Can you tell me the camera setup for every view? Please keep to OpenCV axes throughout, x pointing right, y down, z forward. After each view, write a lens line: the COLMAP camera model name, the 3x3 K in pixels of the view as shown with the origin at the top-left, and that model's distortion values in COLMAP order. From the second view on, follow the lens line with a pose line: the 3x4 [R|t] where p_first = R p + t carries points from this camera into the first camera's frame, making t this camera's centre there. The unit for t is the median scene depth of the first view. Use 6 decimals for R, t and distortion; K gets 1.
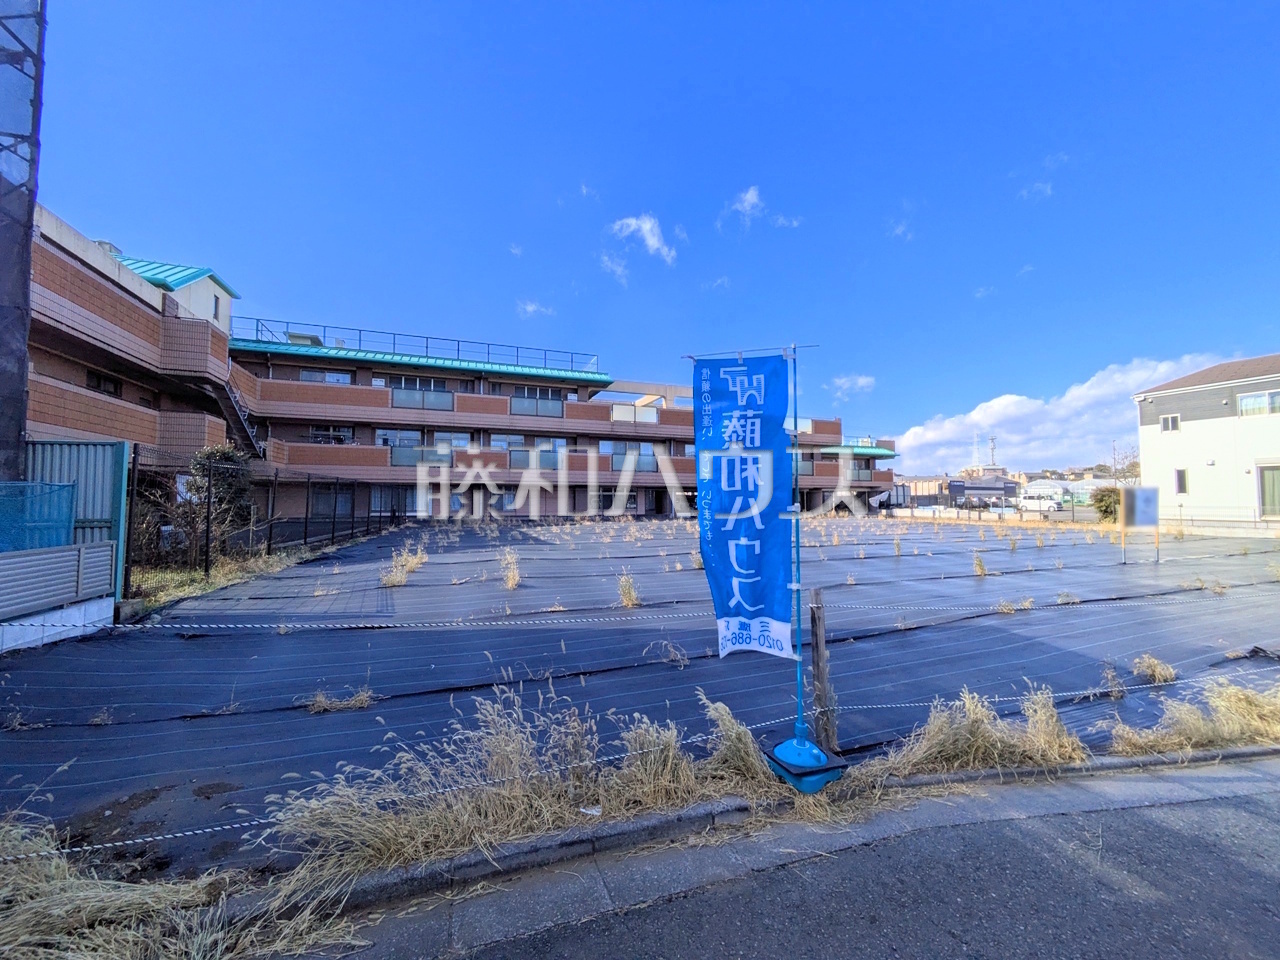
lens RADIAL K [[505.9, 0, 638.1], [0, 505.9, 476.2], [0, 0, 1]] dist [-0.002244, 0.002731]
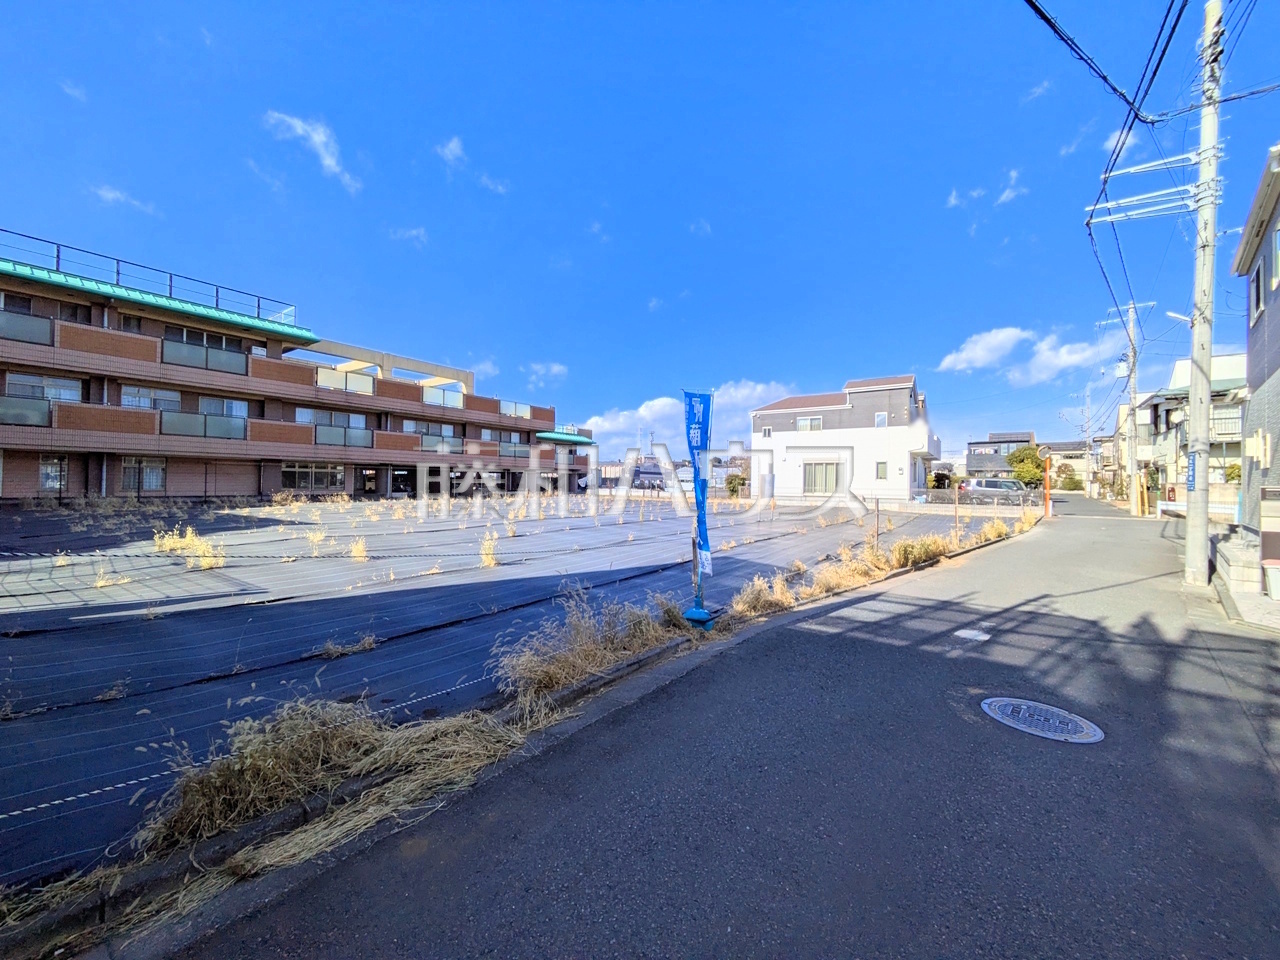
lens RADIAL K [[504.5, 0, 638.5], [0, 504.5, 475.9], [0, 0, 1]] dist [-0.003281, 0.003173]
pose [[0.829167, 0.017607, 0.558723, -0.083778], [-0.038734, 0.998911, 0.026004, 0.000571], [-0.557657, -0.043203, 0.828947, -0.035252]]
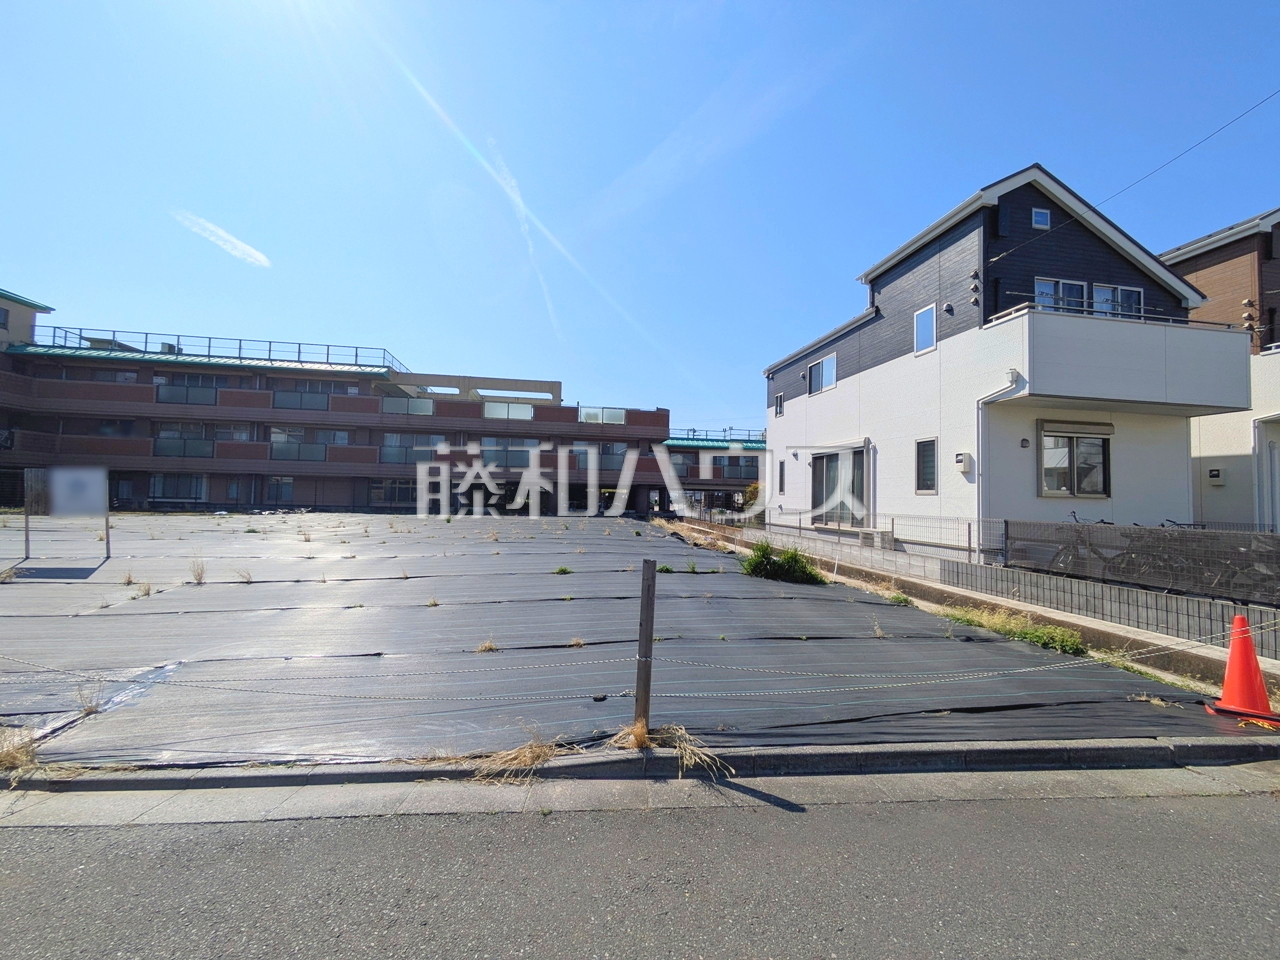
lens RADIAL K [[505.9, 0, 638.1], [0, 505.9, 476.2], [0, 0, 1]] dist [-0.002244, 0.002731]
pose [[0.979607, 0.013308, -0.200482, 0.742425], [-0.012747, 0.999910, 0.004085, 0.006468], [0.200518, -0.001446, 0.979689, 0.127876]]
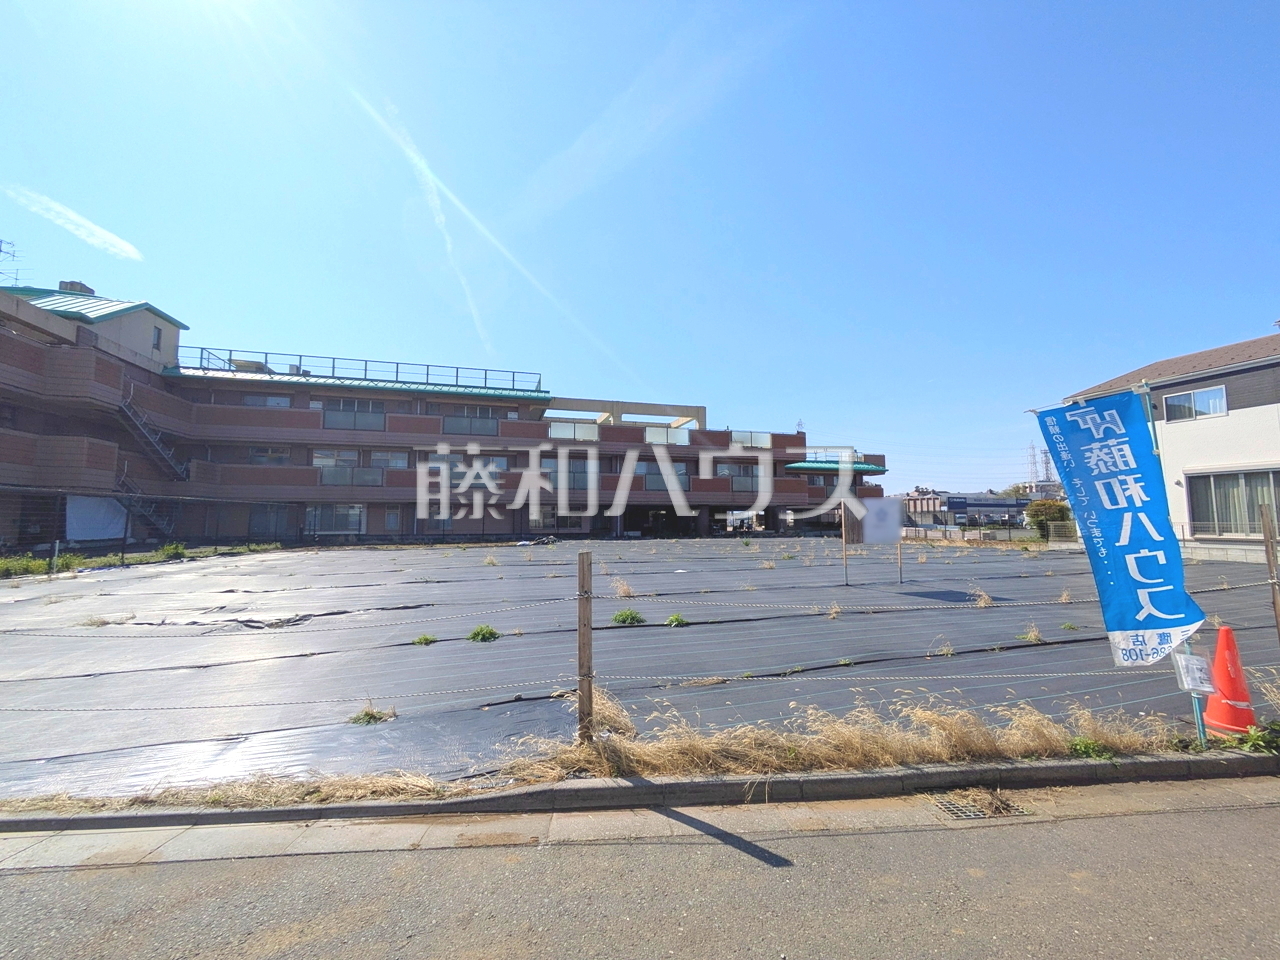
lens RADIAL K [[505.9, 0, 638.1], [0, 505.9, 476.2], [0, 0, 1]] dist [-0.002244, 0.002731]
pose [[0.996154, -0.010132, -0.087034, 0.235678], [0.006785, 0.999229, -0.038666, 0.005069], [0.087359, 0.037926, 0.995455, 0.030649]]
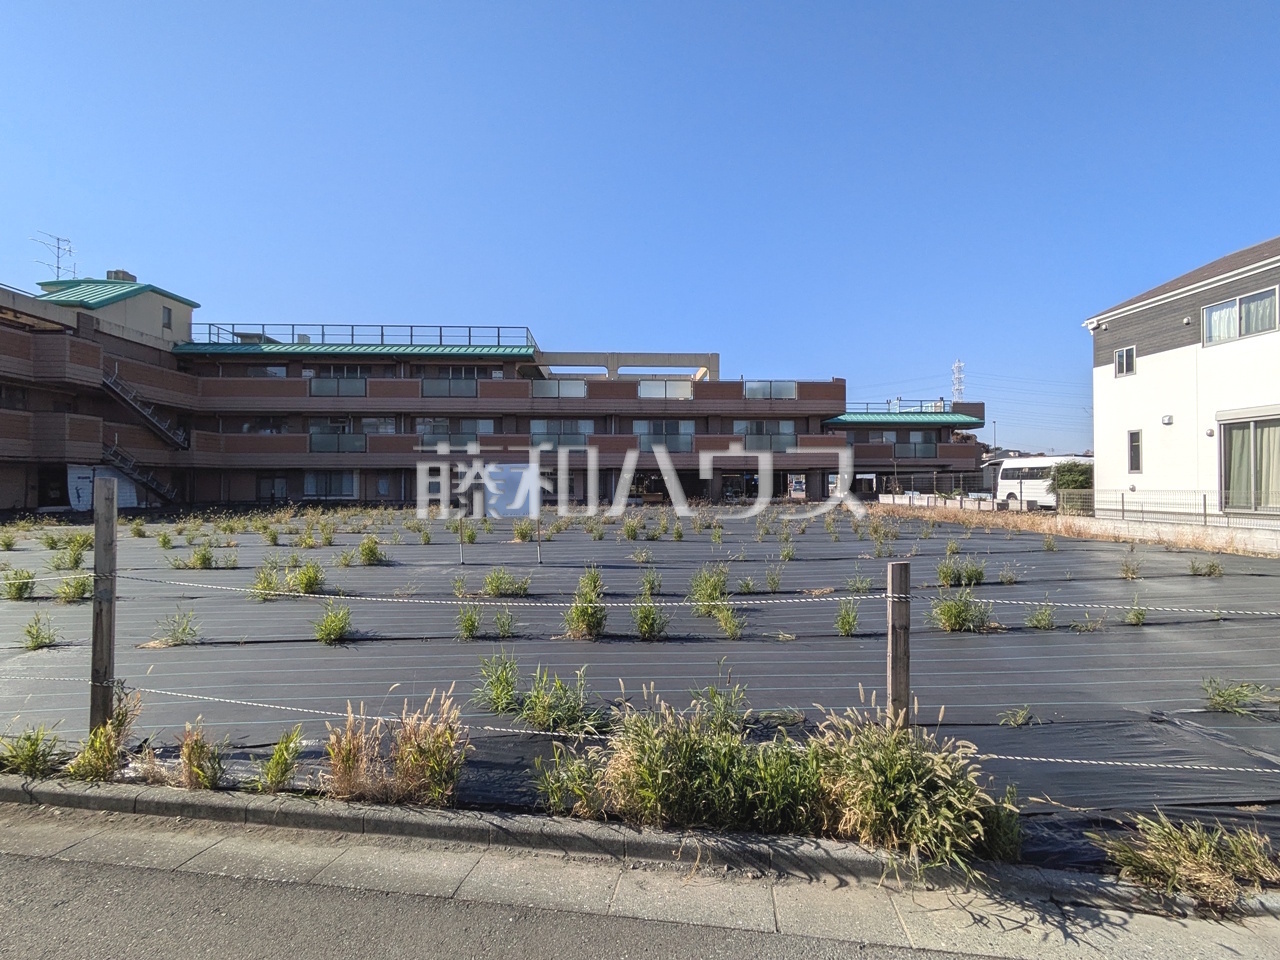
lens RADIAL K [[560.1, 0, 639.0], [0, 560.1, 476.6], [0, 0, 1]] dist [0.000239, 0.000653]
pose [[0.949505, -0.007320, -0.313667, 0.514893], [0.017997, 0.999352, 0.031158, 0.006473], [0.313236, -0.035229, 0.949022, 0.098060]]
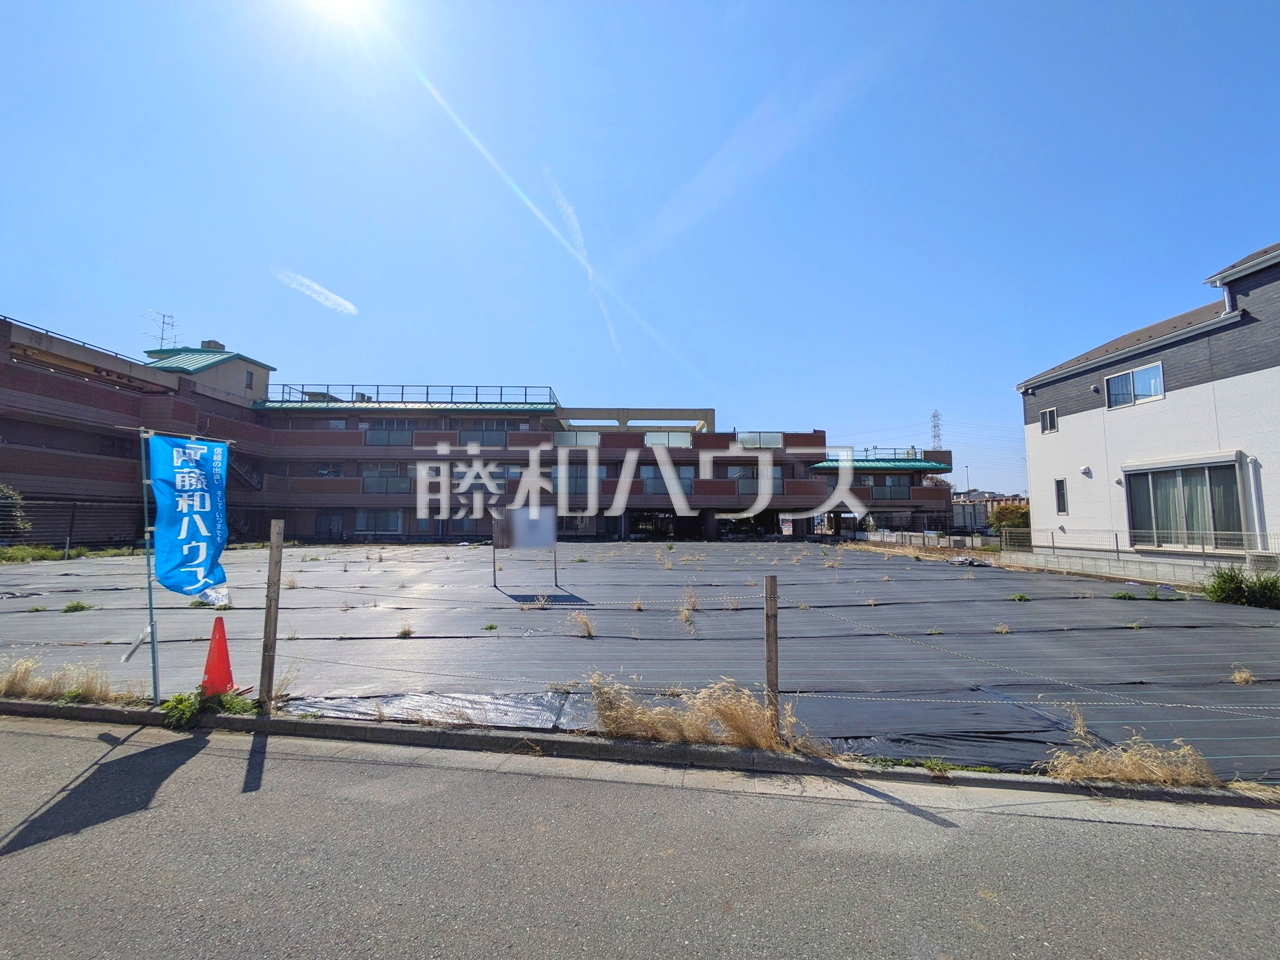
lens RADIAL K [[505.9, 0, 638.1], [0, 505.9, 476.2], [0, 0, 1]] dist [-0.002244, 0.002731]
pose [[0.942440, -0.028793, -0.333135, 0.537592], [0.014815, 0.998903, -0.044424, 0.003315], [0.334048, 0.036932, 0.941832, 0.060251]]
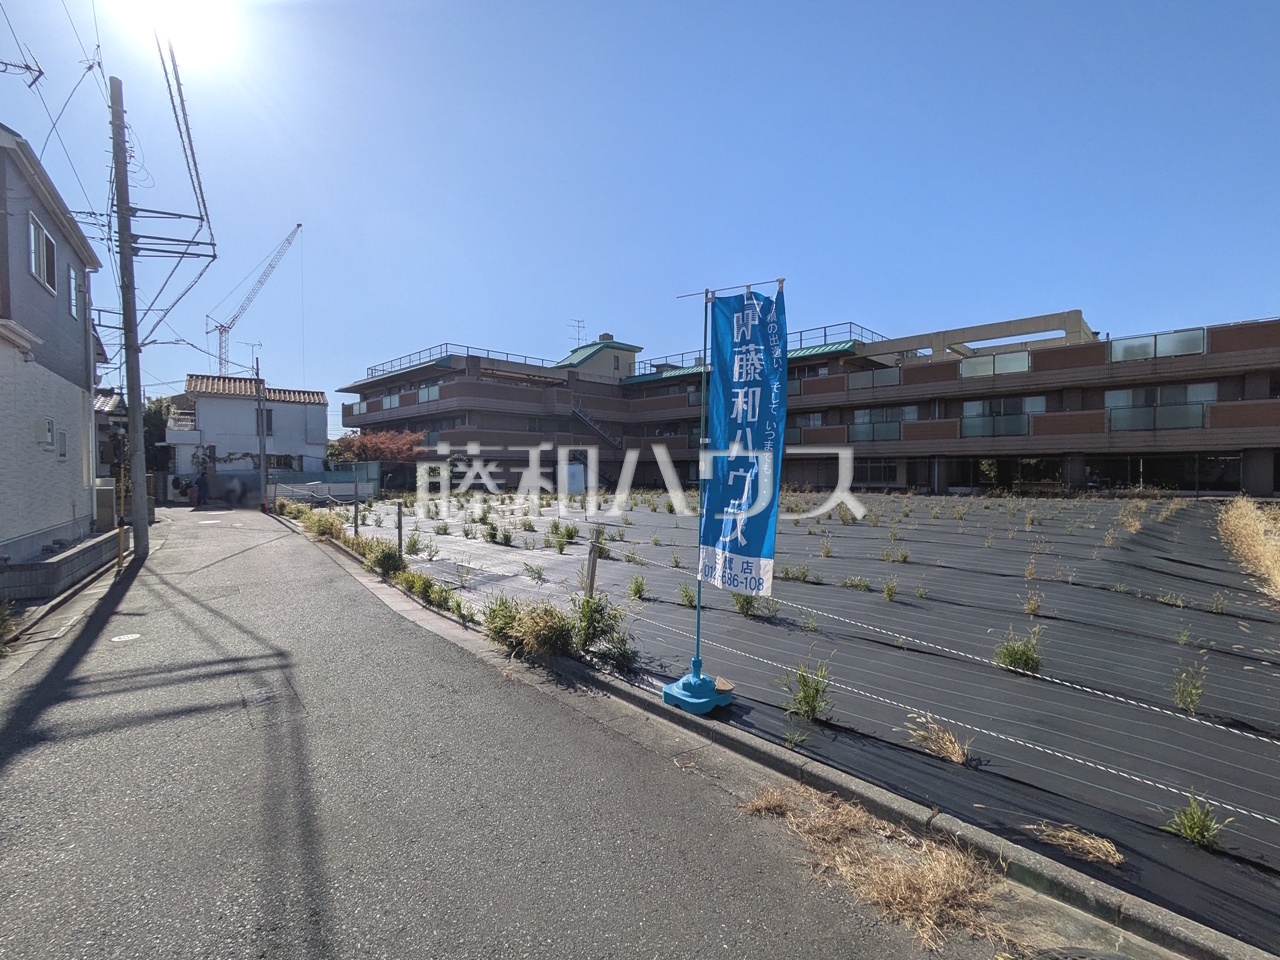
lens RADIAL K [[574.0, 0, 639.2], [0, 574.0, 481.1], [0, 0, 1]] dist [-0.001269, 0.001714]
pose [[0.424301, 0.013500, -0.905421, 0.887110], [0.047426, 0.998185, 0.037108, 0.005276], [0.904278, -0.058685, 0.422891, 0.180179]]
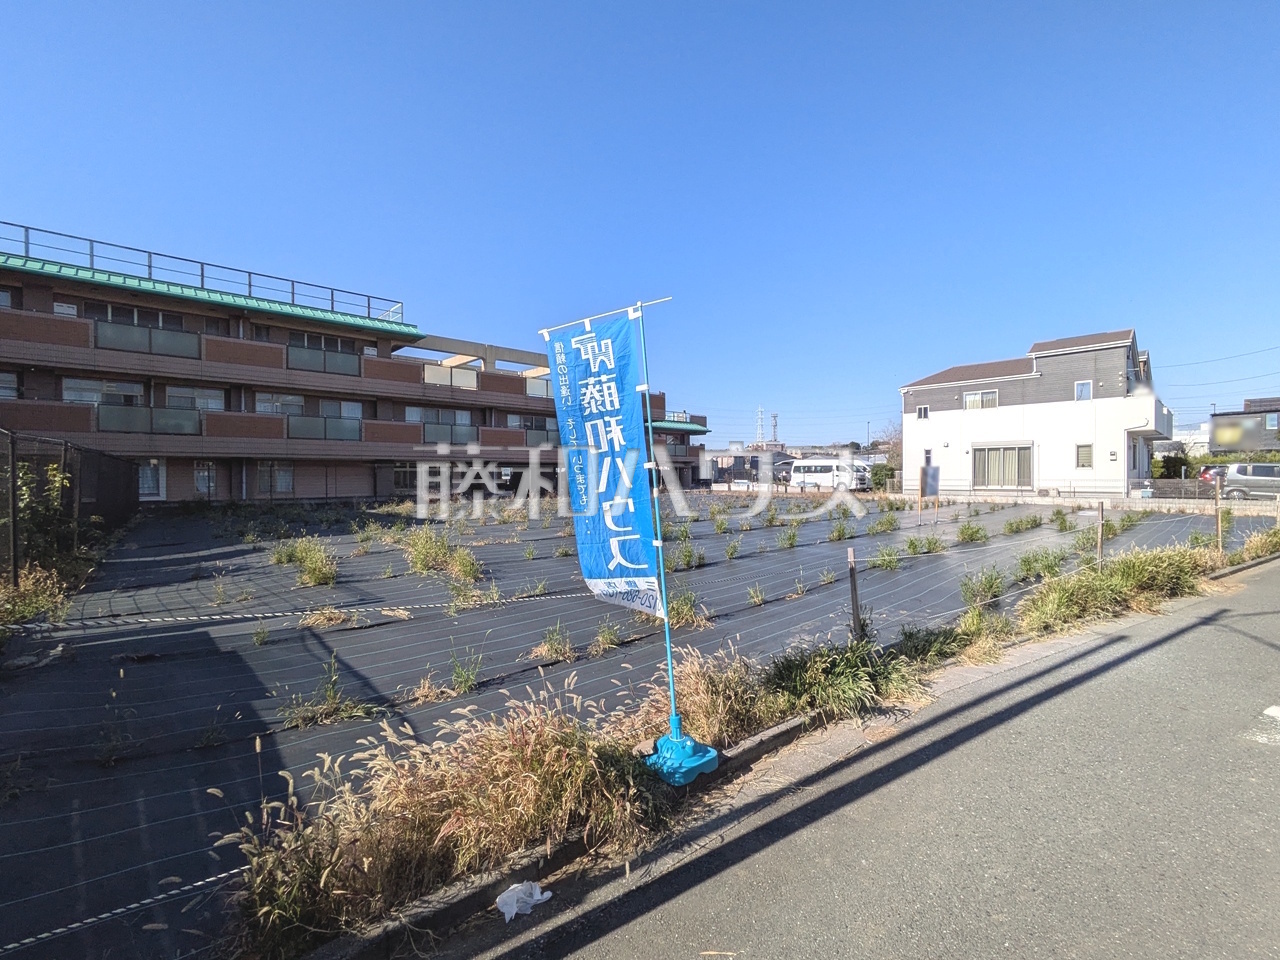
lens RADIAL K [[563.6, 0, 641.3], [0, 563.6, 476.4], [0, 0, 1]] dist [-0.005320, 0.004987]
pose [[0.926534, -0.006515, 0.376154, -0.078488], [-0.012183, 0.998806, 0.047306, -0.003619], [-0.376013, -0.048413, 0.925349, -0.018971]]
